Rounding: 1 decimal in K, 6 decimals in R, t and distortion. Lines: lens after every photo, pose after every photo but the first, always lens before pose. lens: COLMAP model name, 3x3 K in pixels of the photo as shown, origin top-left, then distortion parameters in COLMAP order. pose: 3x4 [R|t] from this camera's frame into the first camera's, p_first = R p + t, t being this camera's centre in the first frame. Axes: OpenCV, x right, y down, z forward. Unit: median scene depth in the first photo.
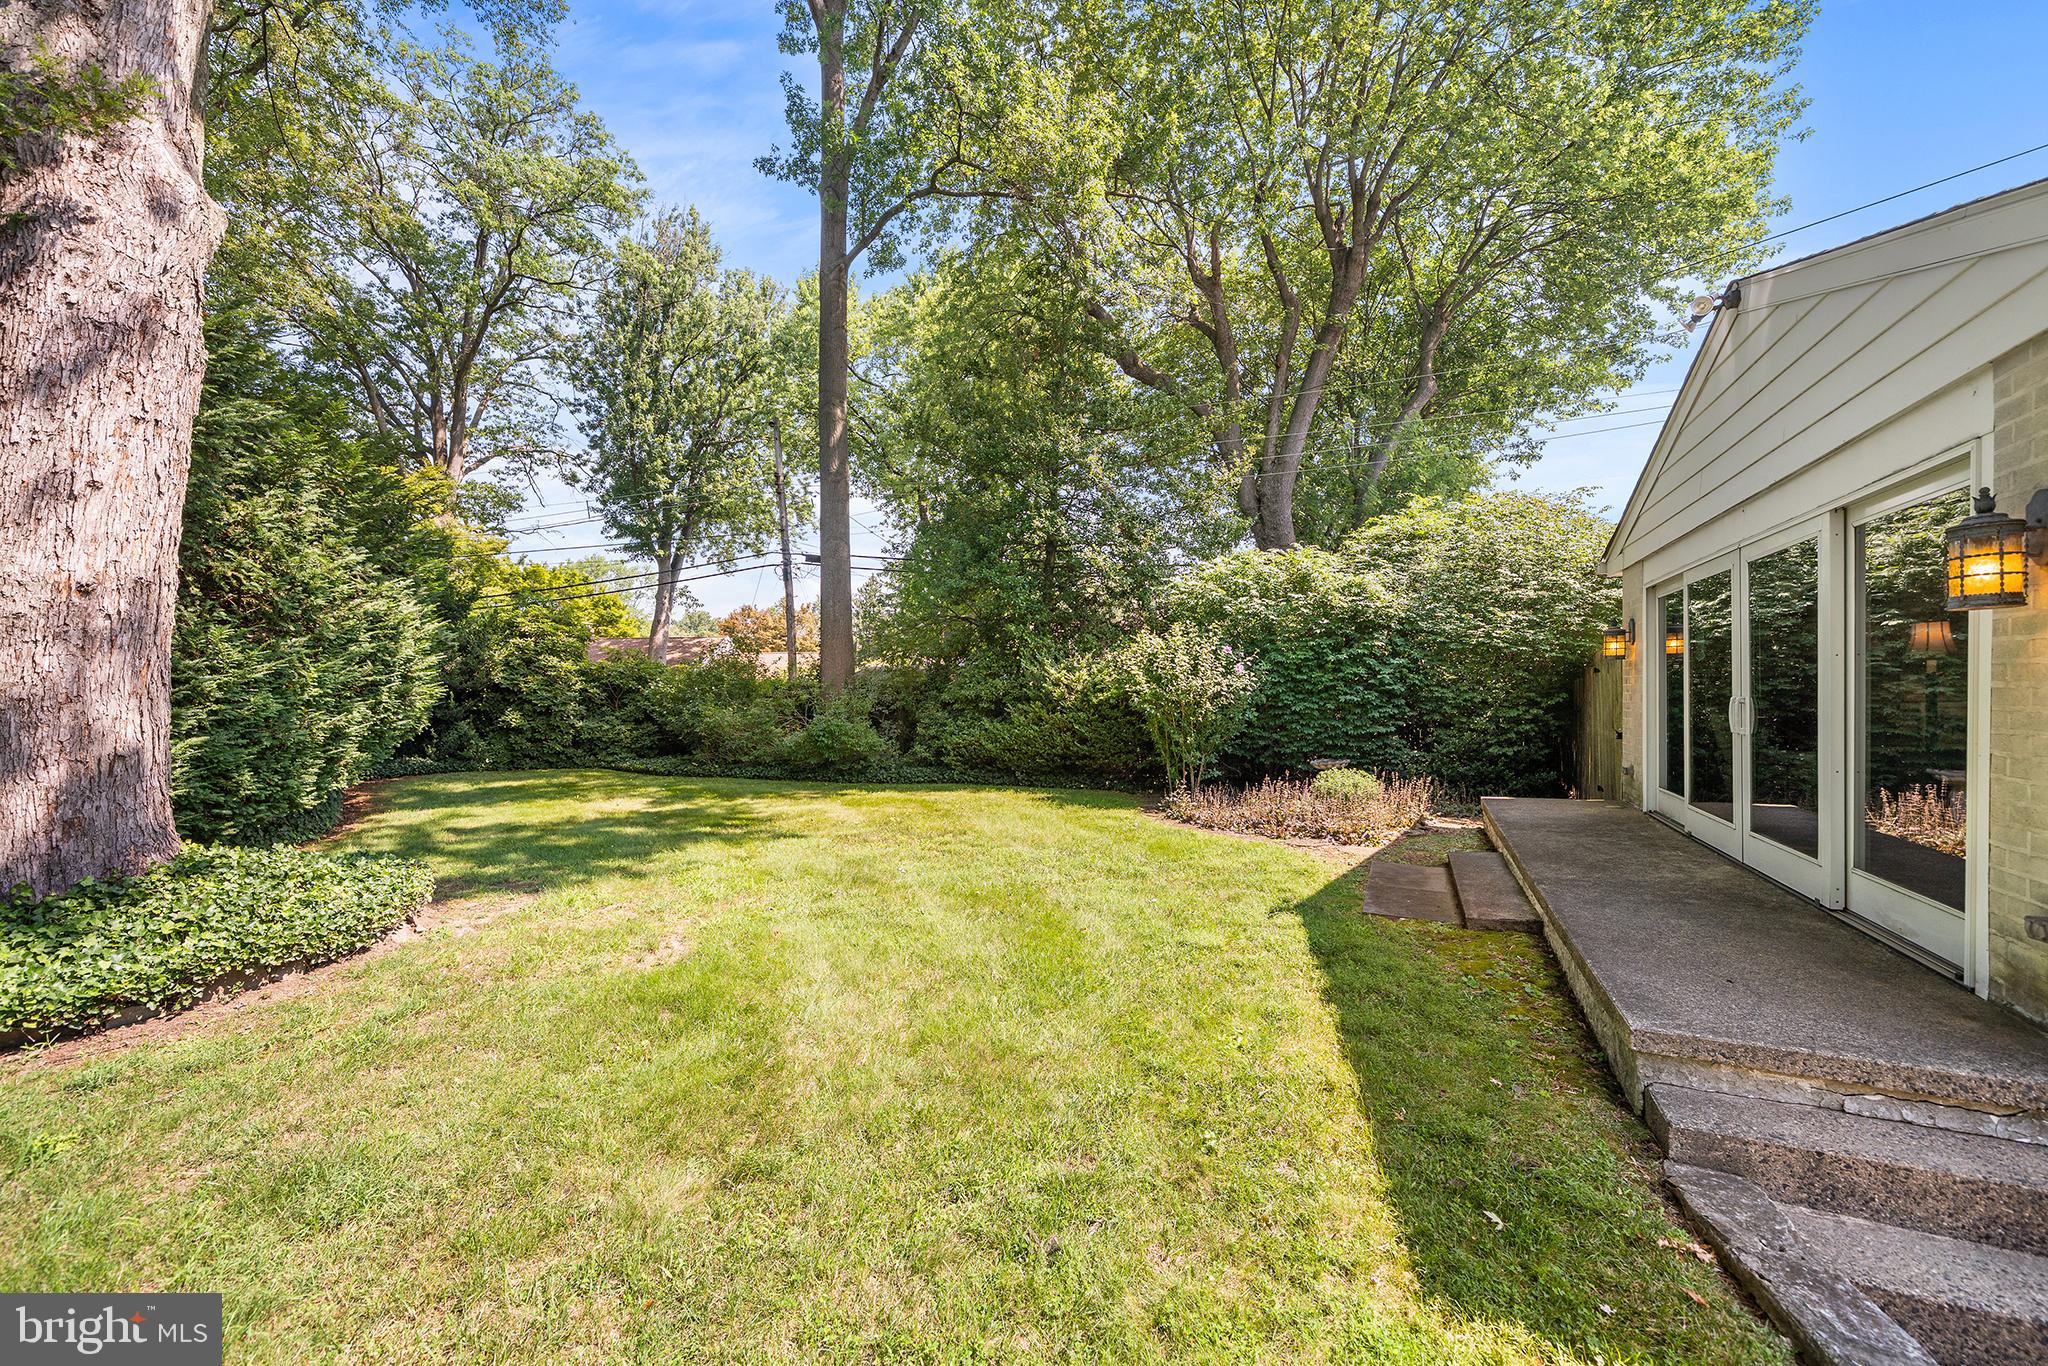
lens RADIAL K [[761.1, 0, 1019.1], [0, 761.1, 704.8], [0, 0, 1]] dist [-0.001045, -0.000155]
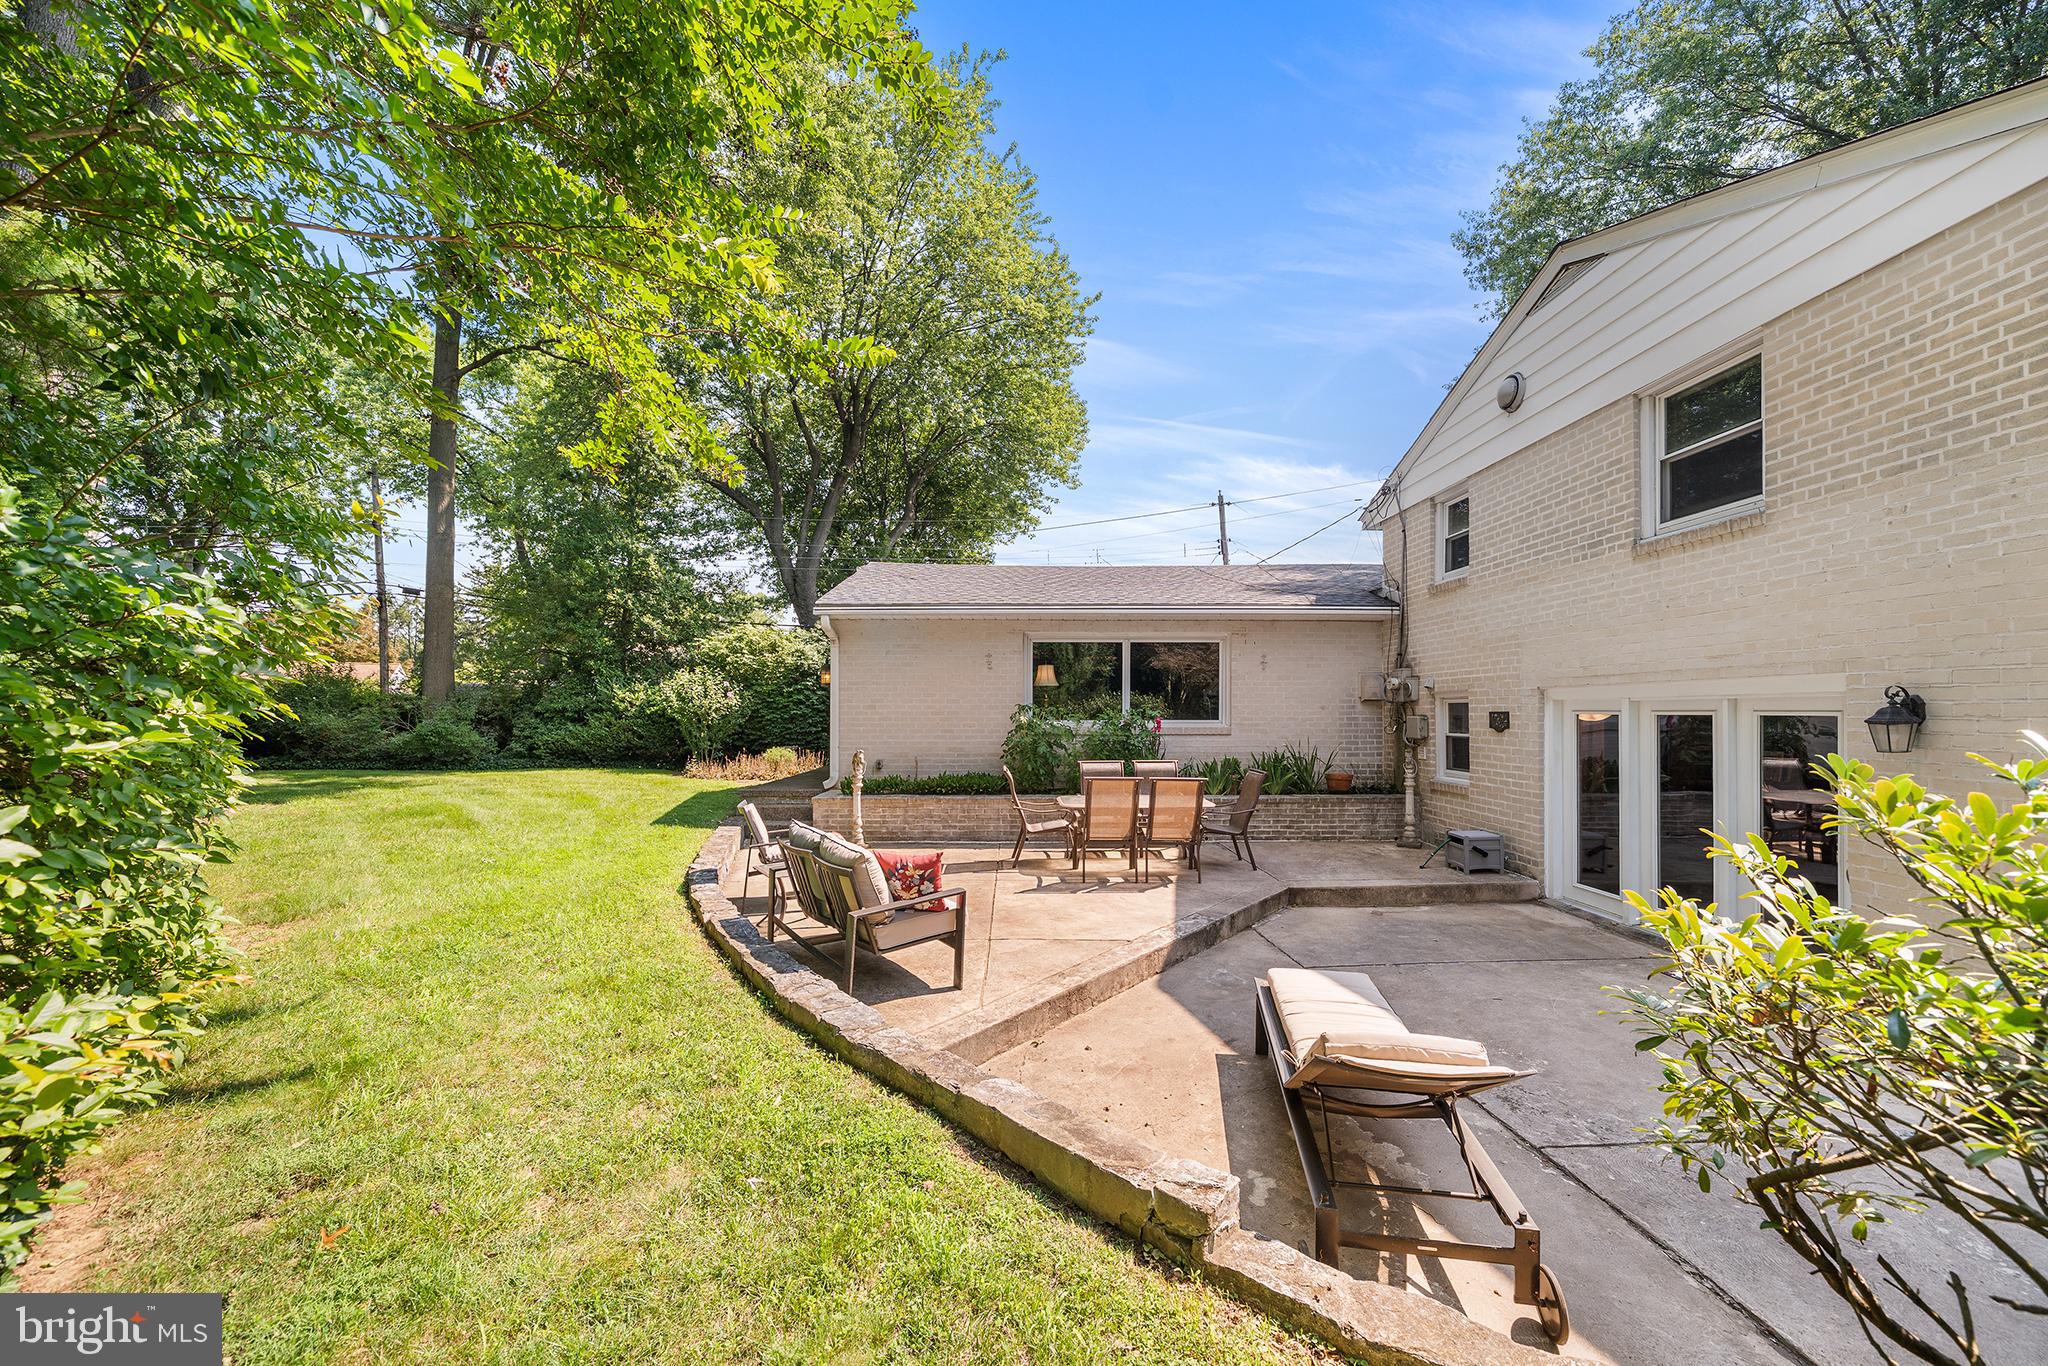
lens RADIAL K [[761.1, 0, 1019.1], [0, 761.1, 704.8], [0, 0, 1]] dist [-0.001045, -0.000155]
pose [[0.894107, 0.020690, 0.447375, 0.033441], [-0.007700, 0.999495, -0.030834, 0.009468], [-0.447787, 0.024124, 0.893815, -0.318115]]
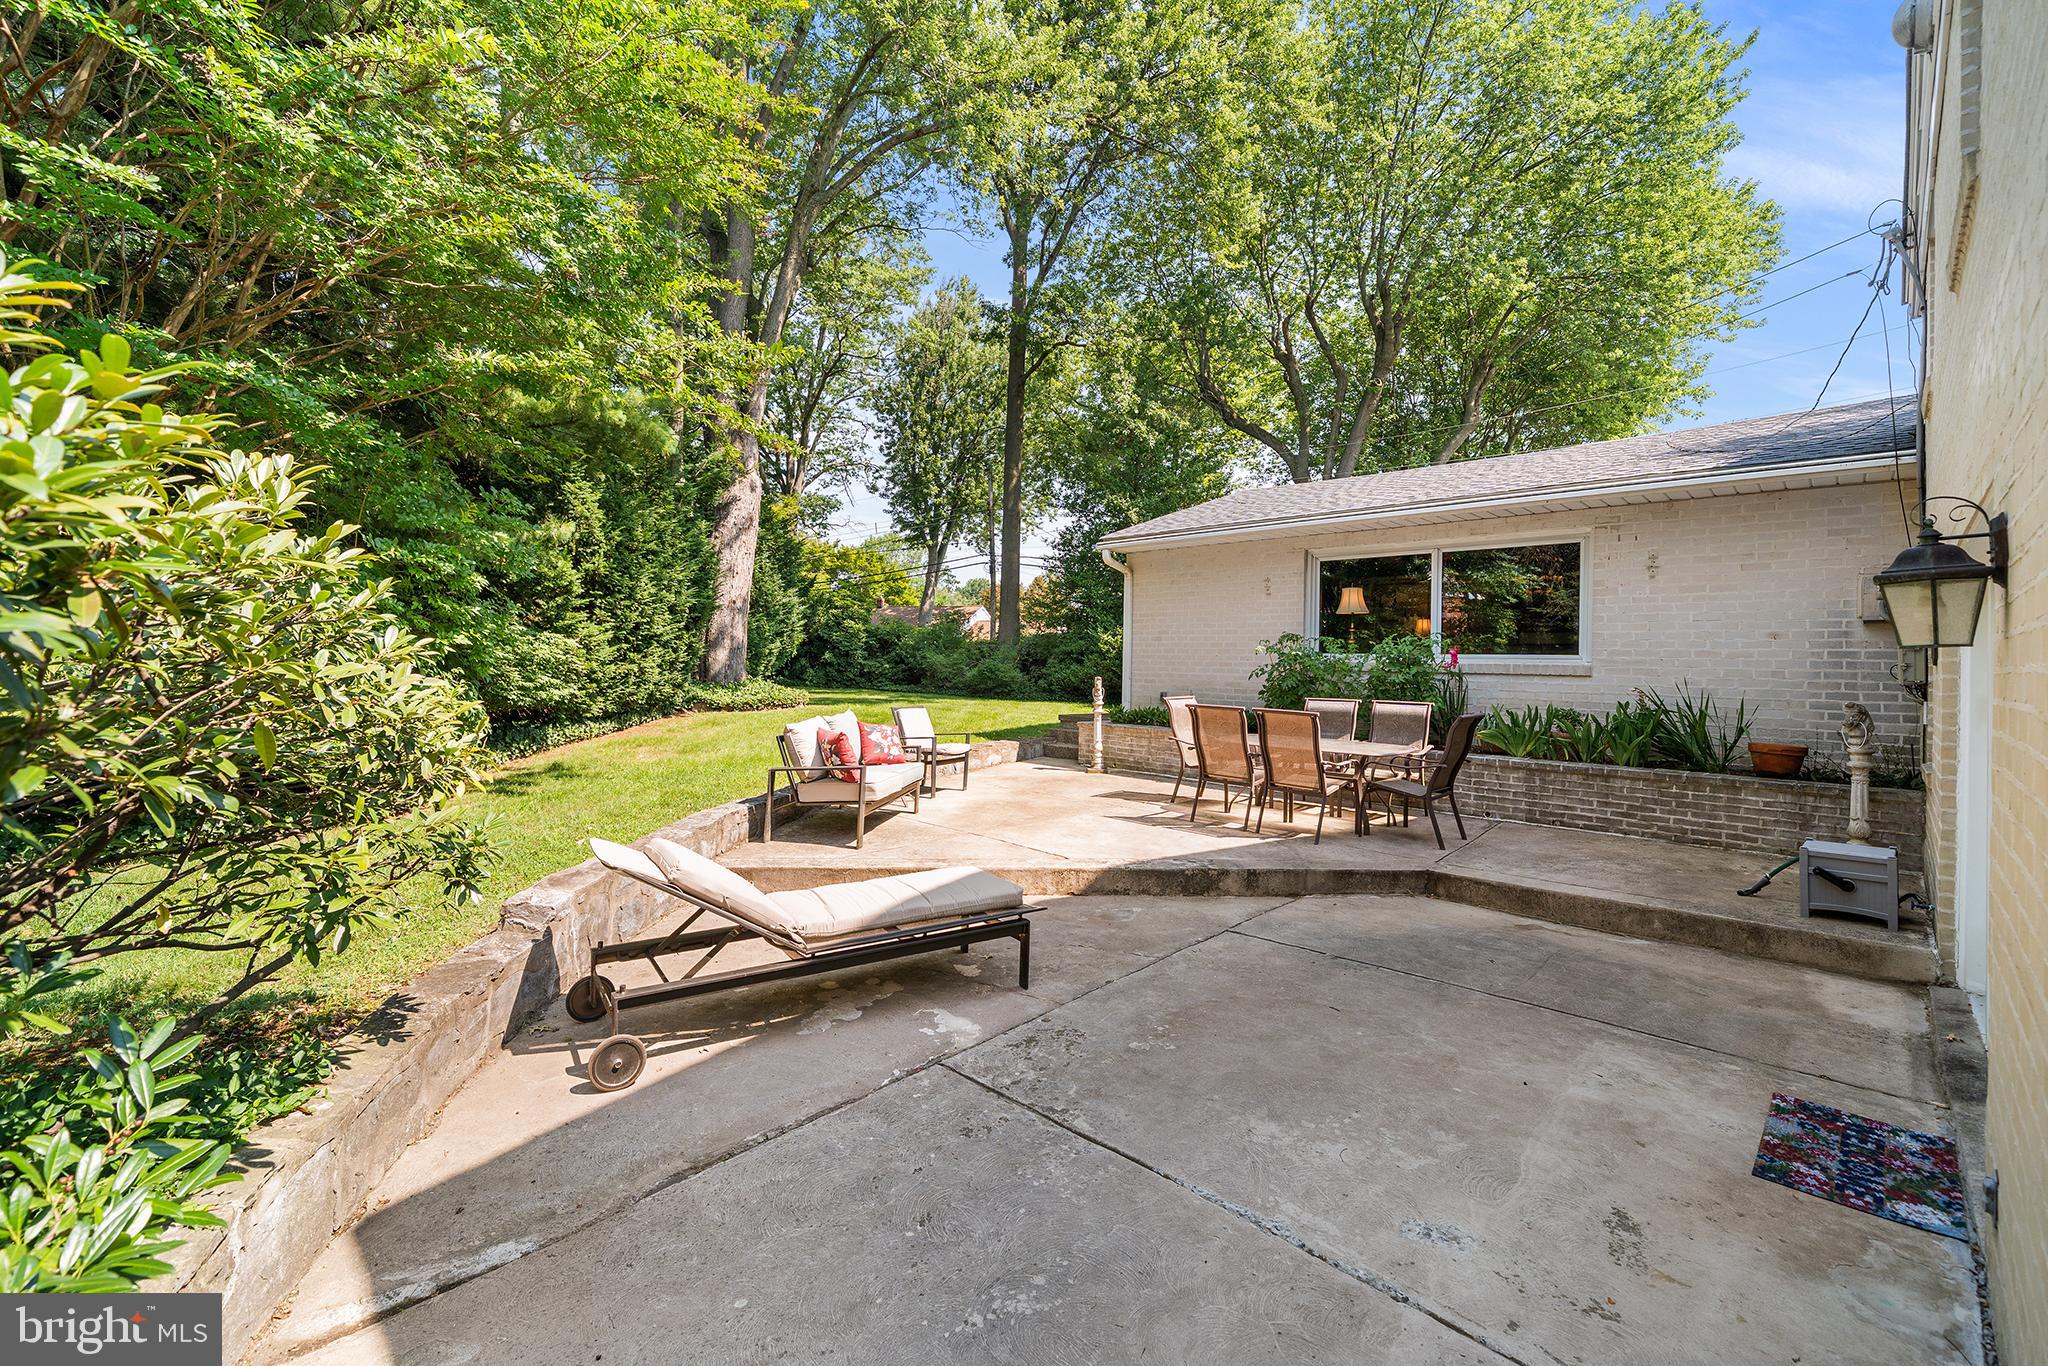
lens RADIAL K [[855.2, 0, 1060.9], [0, 855.2, 651.2], [0, 0, 1]] dist [0.012943, 0.000081]
pose [[0.950319, 0.032068, -0.309622, 0.230431], [-0.042747, 0.998700, -0.027767, 0.019761], [0.308329, 0.039623, 0.950454, -0.362095]]
